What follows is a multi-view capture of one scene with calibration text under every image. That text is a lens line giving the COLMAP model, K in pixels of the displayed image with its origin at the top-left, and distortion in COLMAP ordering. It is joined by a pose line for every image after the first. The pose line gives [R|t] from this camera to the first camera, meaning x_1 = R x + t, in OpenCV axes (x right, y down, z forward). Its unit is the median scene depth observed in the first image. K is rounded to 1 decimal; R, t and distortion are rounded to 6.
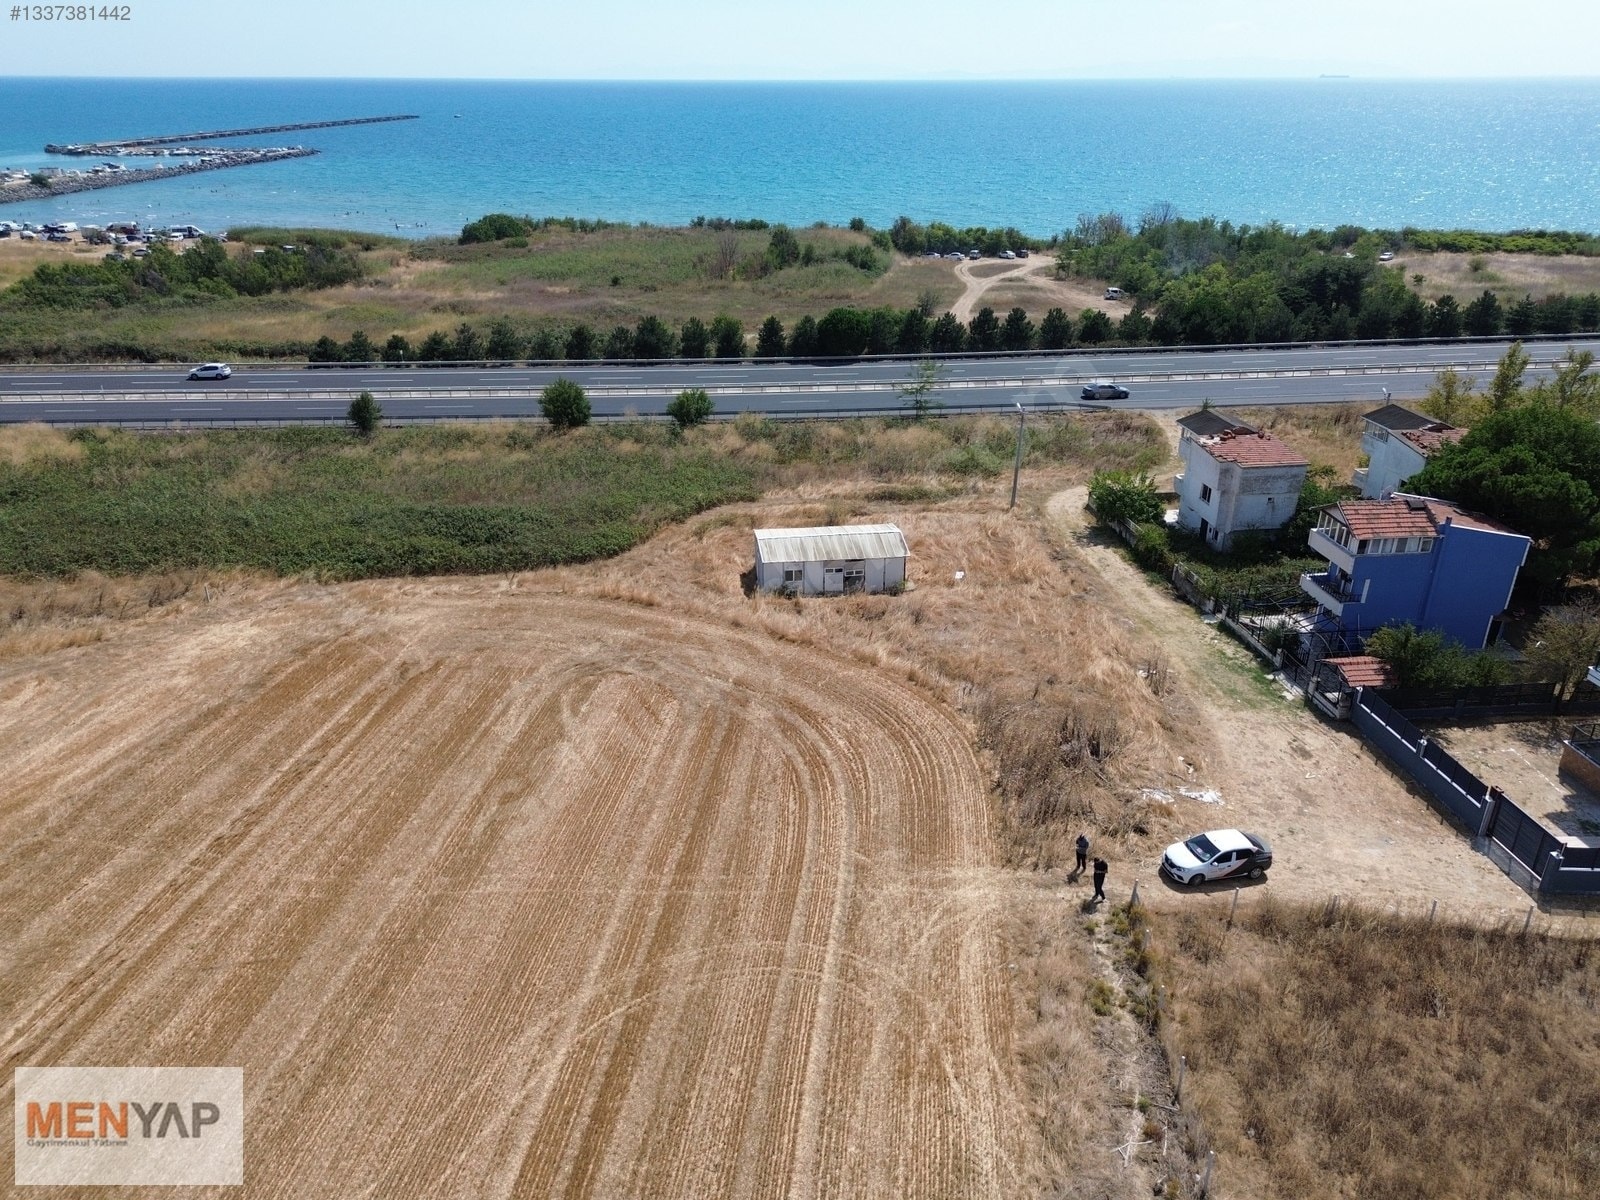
lens RADIAL K [[1132.0, 0, 794.6], [0, 1132.0, 603.1], [0, 0, 1]] dist [0.068175, -0.063837]
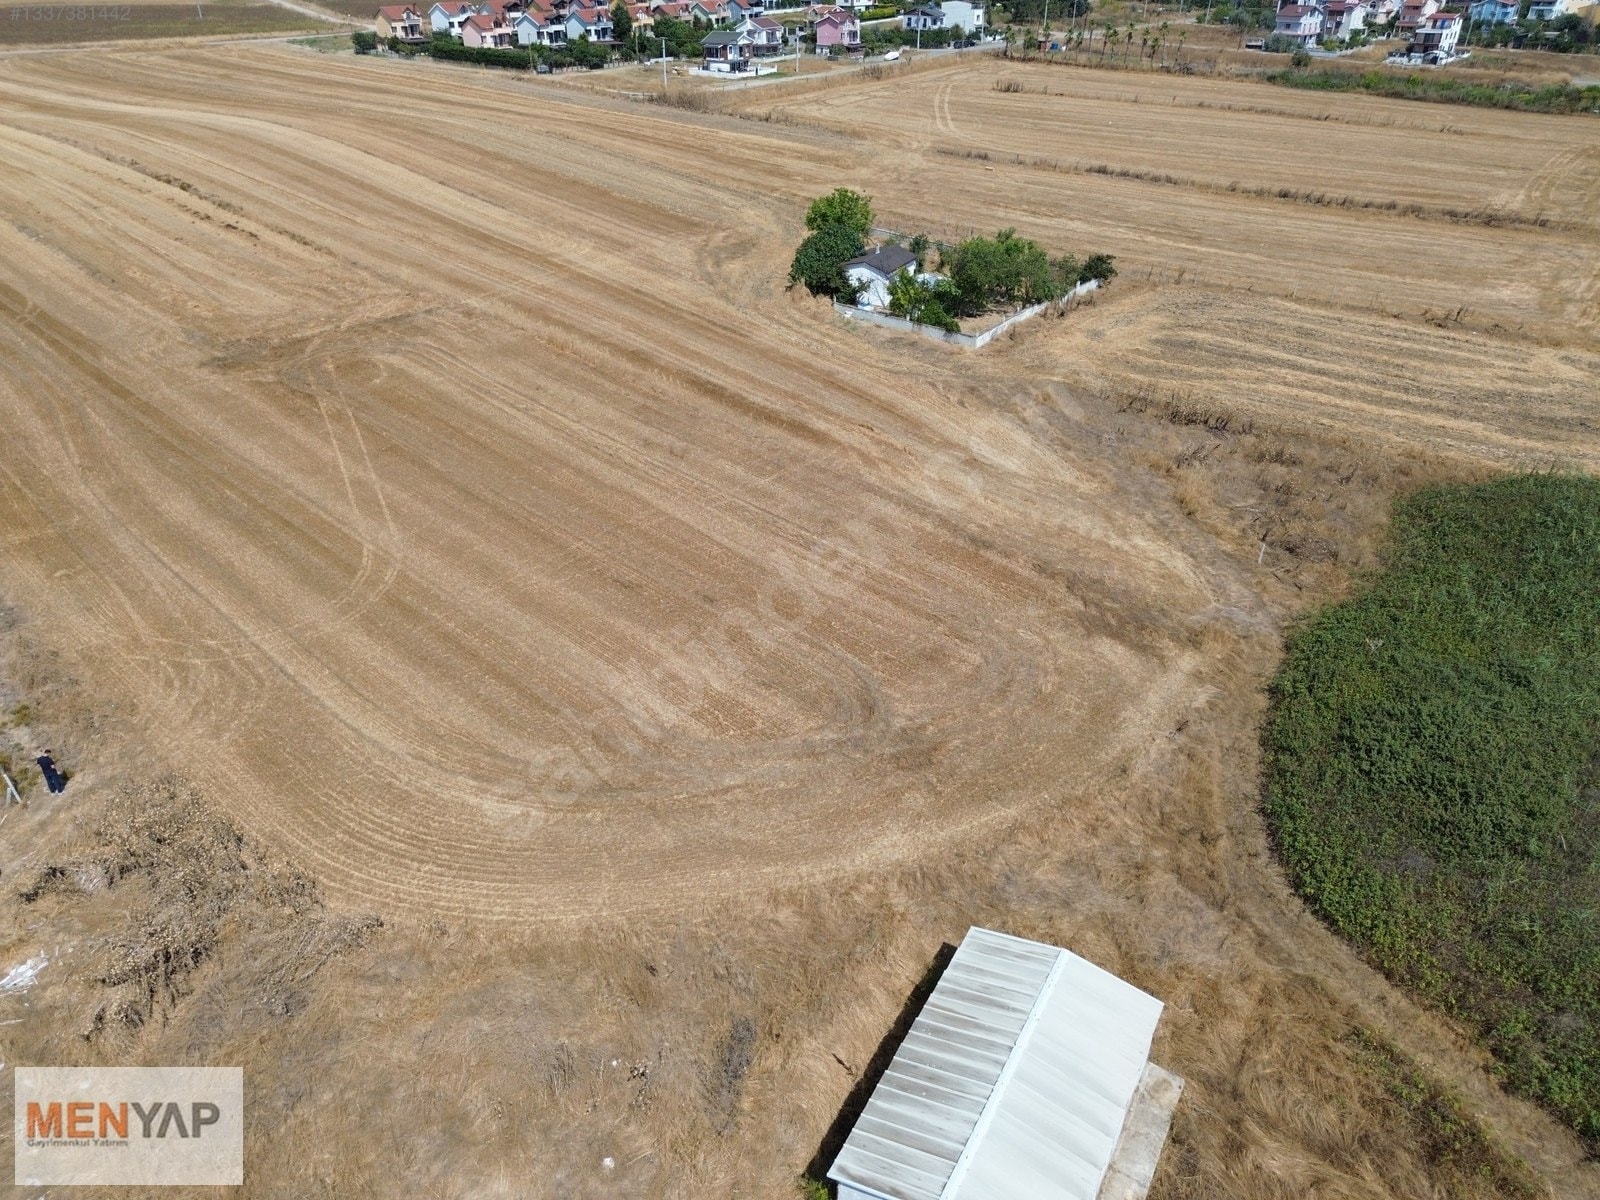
lens RADIAL K [[1132.0, 0, 800.6], [0, 1132.0, 610.0], [0, 0, 1]] dist [0.068175, -0.063837]
pose [[-0.598280, 0.403007, -0.692565, 0.286376], [-0.333147, 0.660966, 0.672412, -0.408325], [0.728748, 0.633017, -0.261182, 0.918515]]
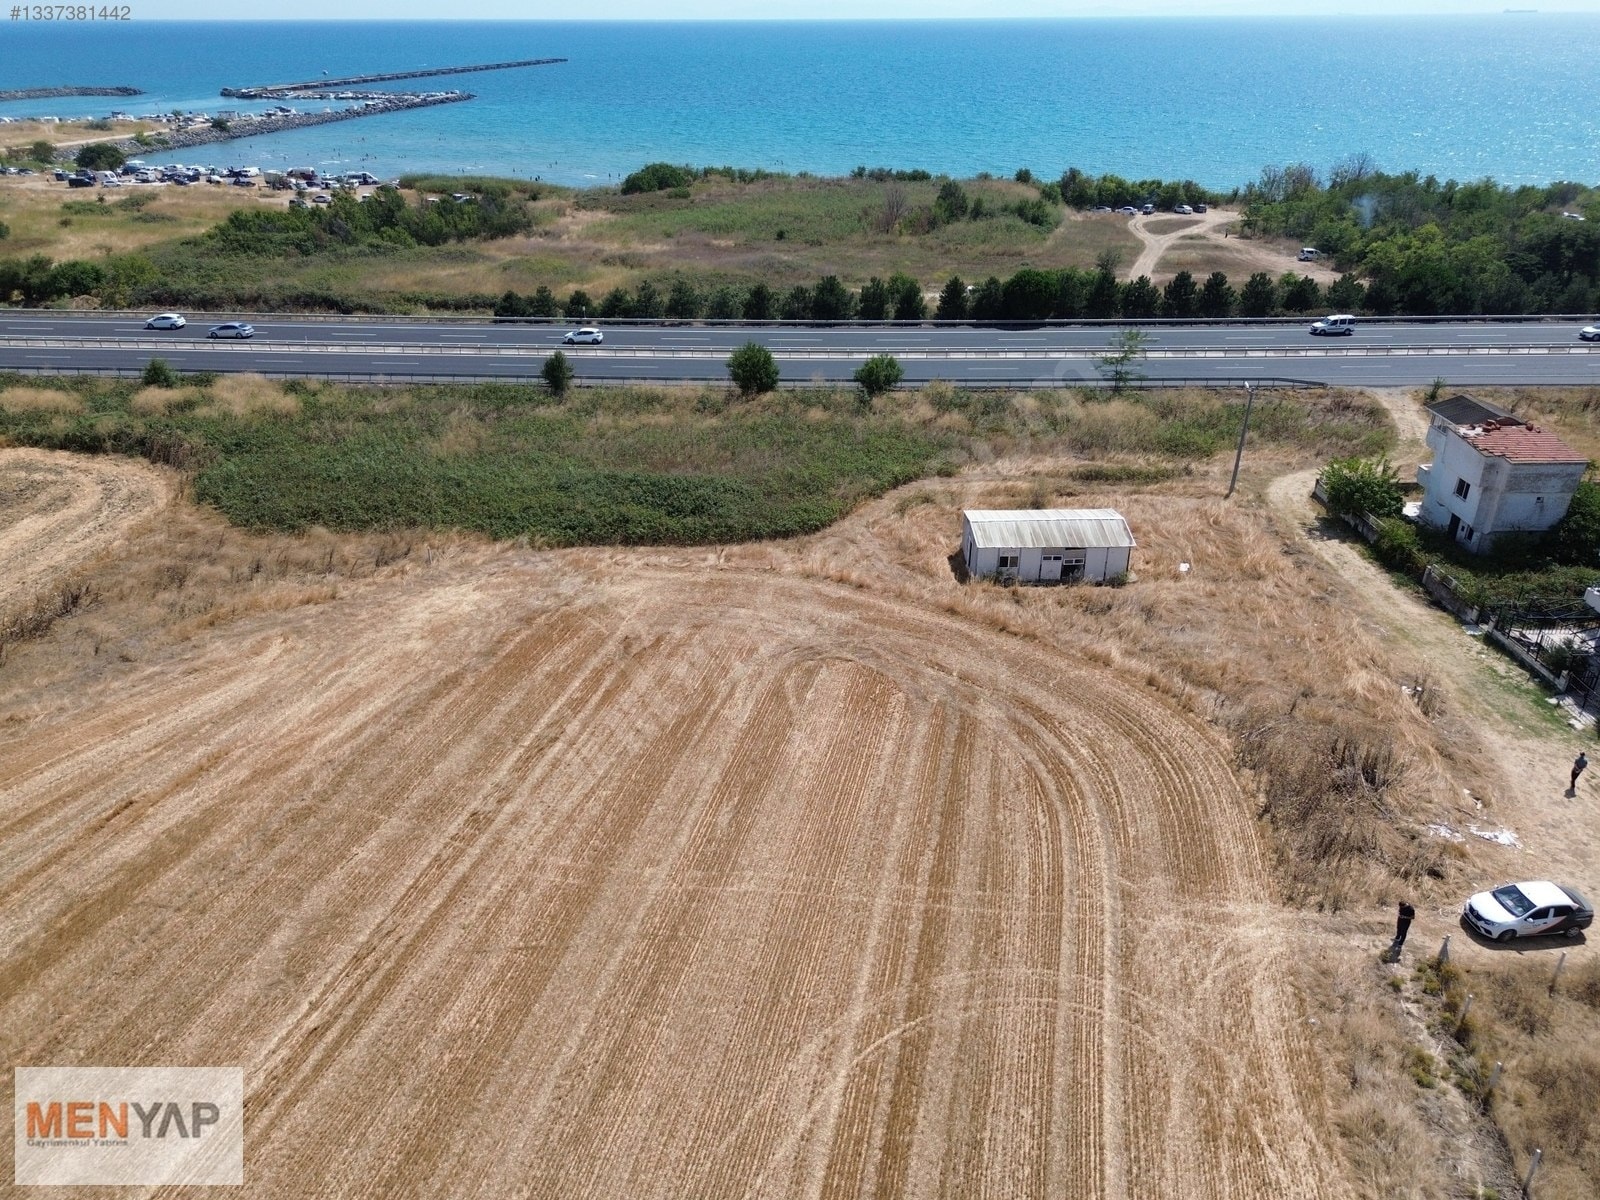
lens RADIAL K [[1132.0, 0, 795.3], [0, 1132.0, 601.5], [0, 0, 1]] dist [0.068175, -0.063837]
pose [[0.993829, 0.046931, -0.100507, -0.077937], [-0.042732, 0.998138, 0.043534, -0.023508], [0.102362, -0.038971, 0.993983, 0.021504]]
